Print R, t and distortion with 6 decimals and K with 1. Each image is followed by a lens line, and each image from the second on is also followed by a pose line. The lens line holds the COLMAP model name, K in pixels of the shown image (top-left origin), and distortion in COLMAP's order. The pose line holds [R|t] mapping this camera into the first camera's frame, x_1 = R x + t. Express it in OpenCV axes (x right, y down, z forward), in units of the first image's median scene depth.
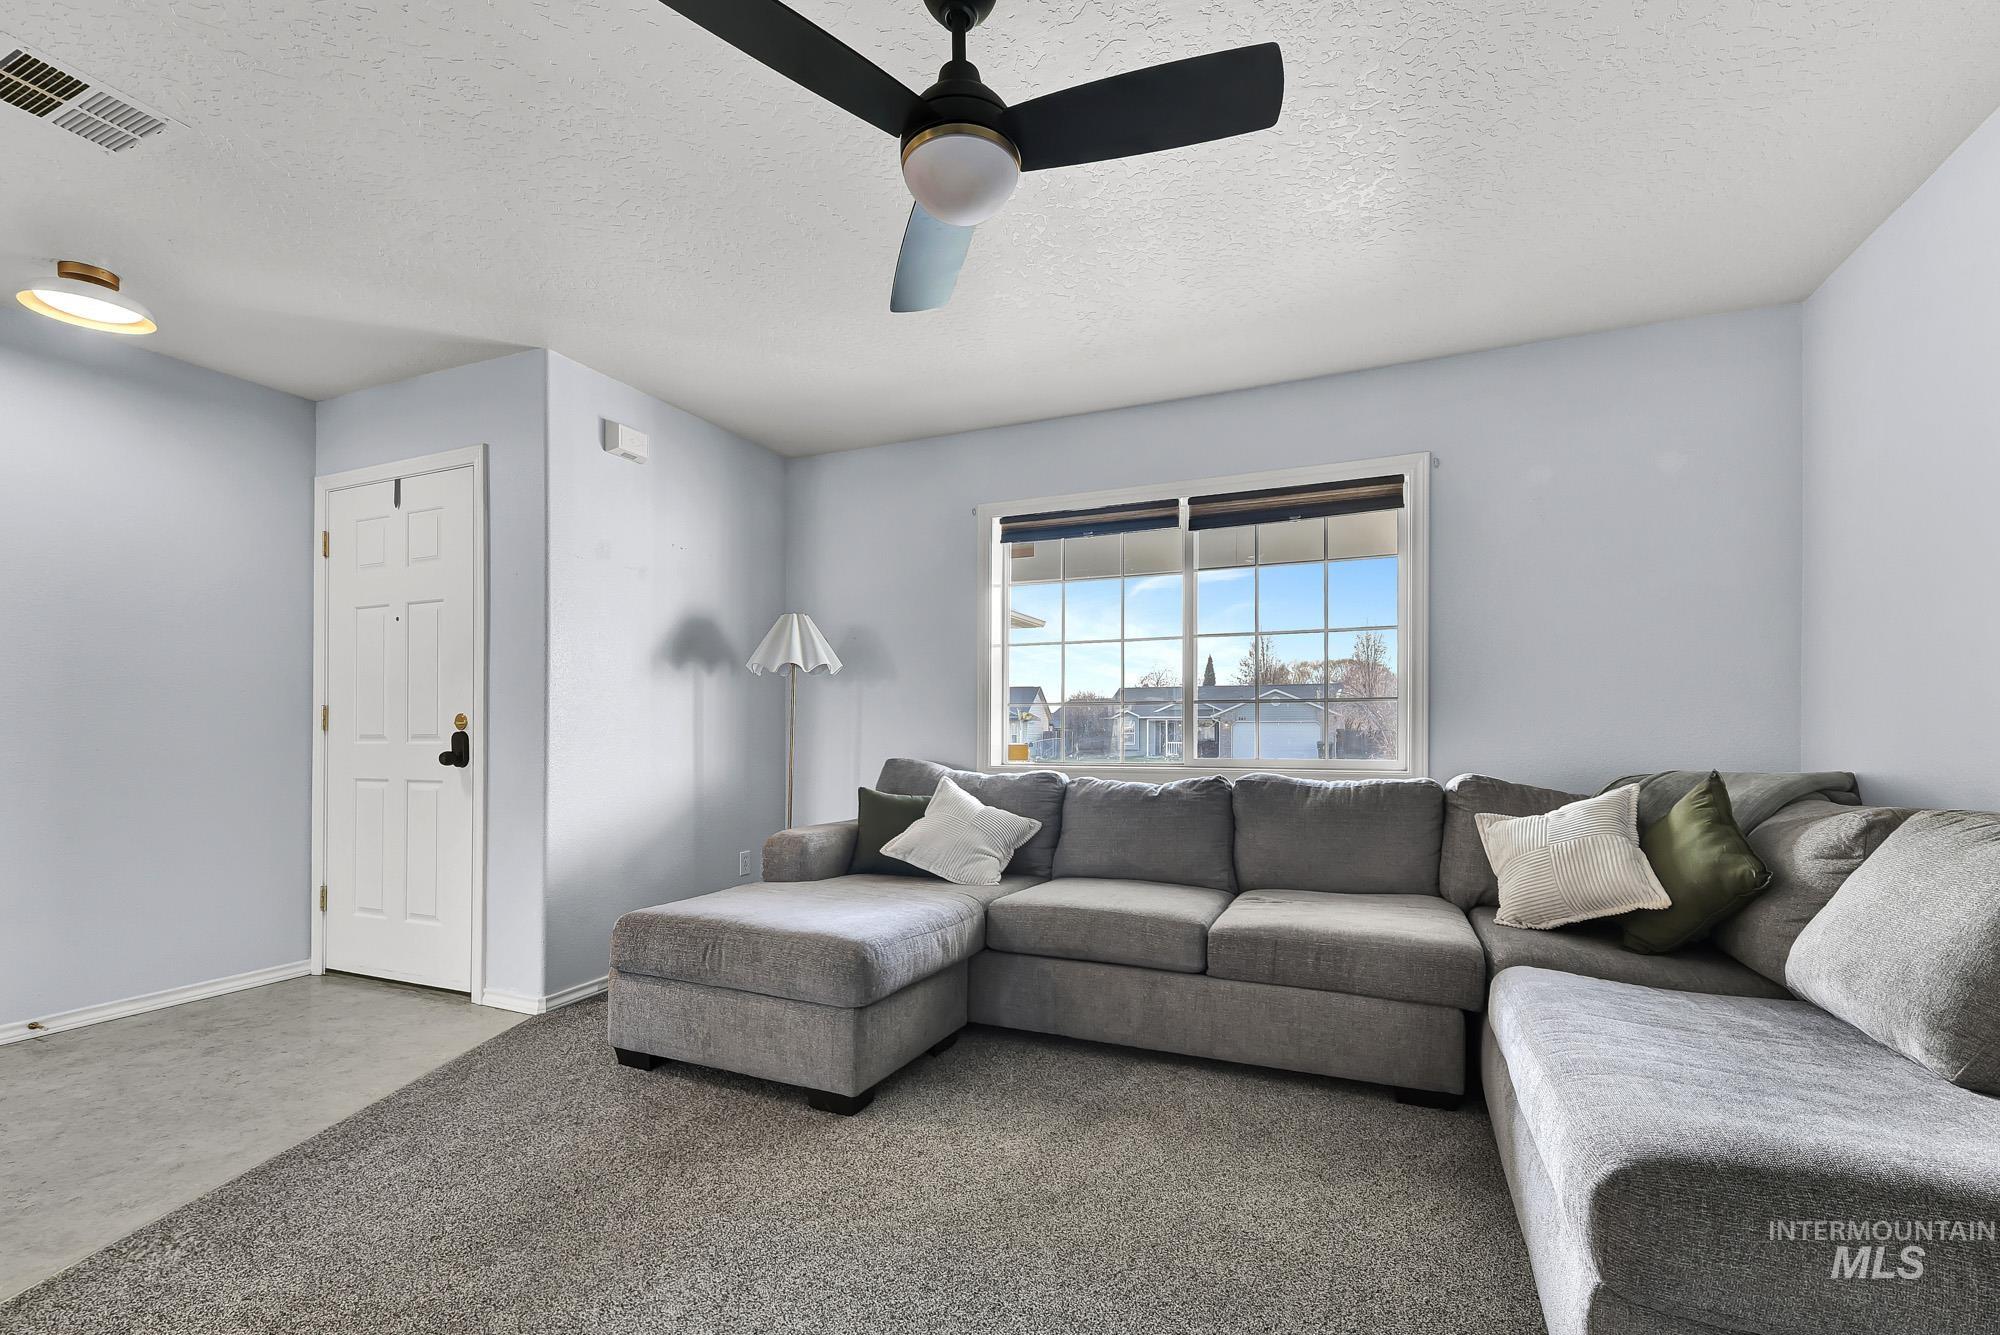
lens RADIAL K [[831.2, 0, 1009.4], [0, 831.2, 734.9], [0, 0, 1]] dist [0.001193, 0.000799]
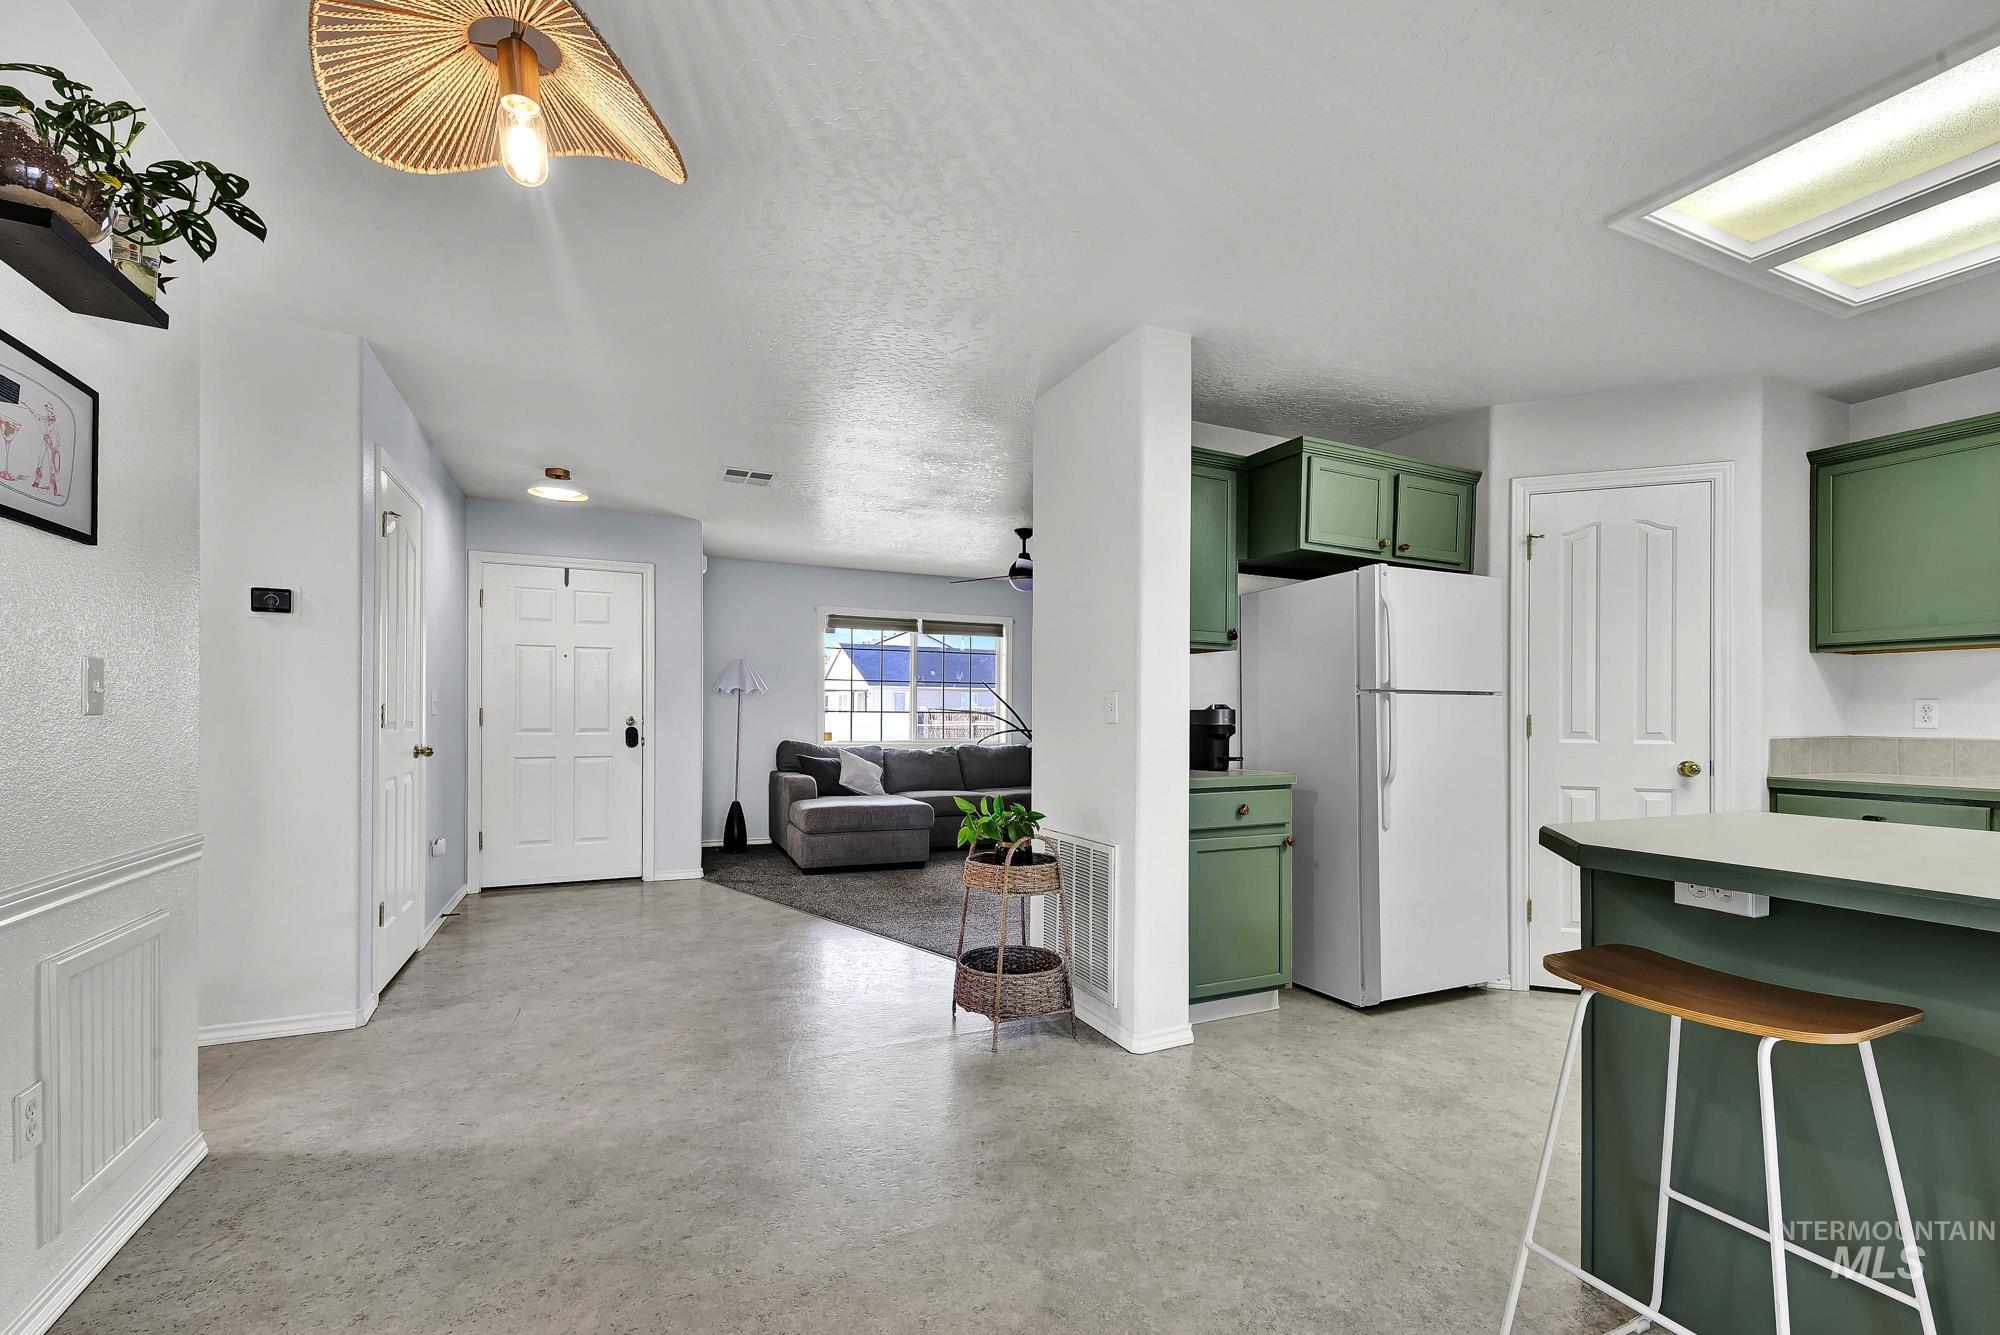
lens RADIAL K [[841.6, 0, 1017.0], [0, 841.6, 718.4], [0, 0, 1]] dist [-0.000411, -0.000024]
pose [[0.669372, 0.004166, 0.742916, -1.398576], [-0.009090, 0.999955, 0.002582, -0.033238], [-0.742872, -0.008481, 0.669380, -0.746851]]
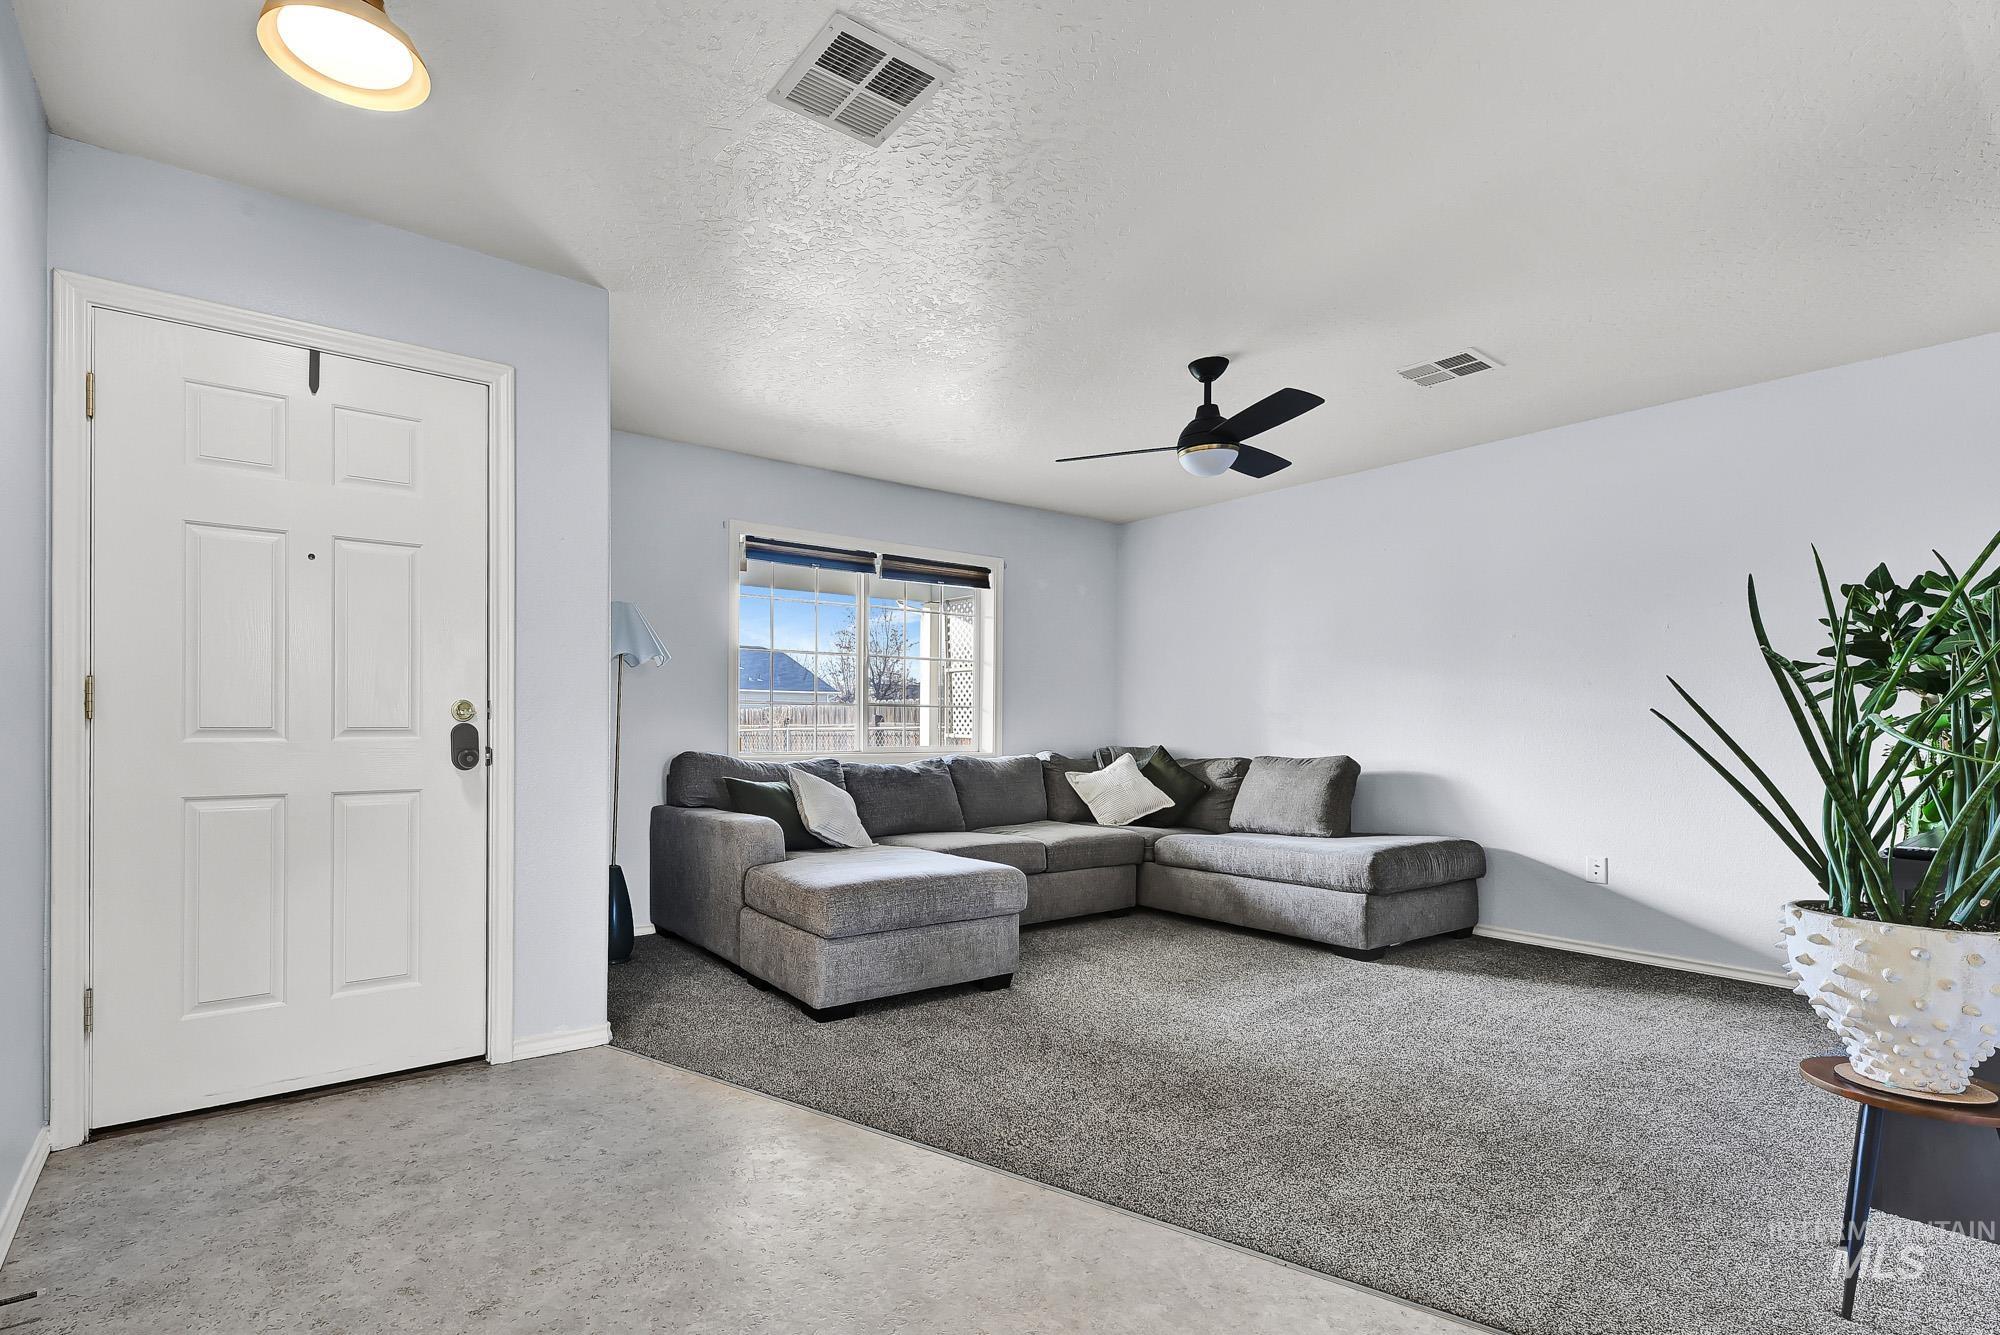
lens RADIAL K [[918.6, 0, 878.7], [0, 918.6, 721.7], [0, 0, 1]] dist [0.002370, -0.001019]
pose [[0.540970, 0.007052, 0.841012, -1.152300], [-0.006126, 0.999971, -0.004445, -0.004234], [-0.841019, -0.002747, 0.540998, 0.210689]]
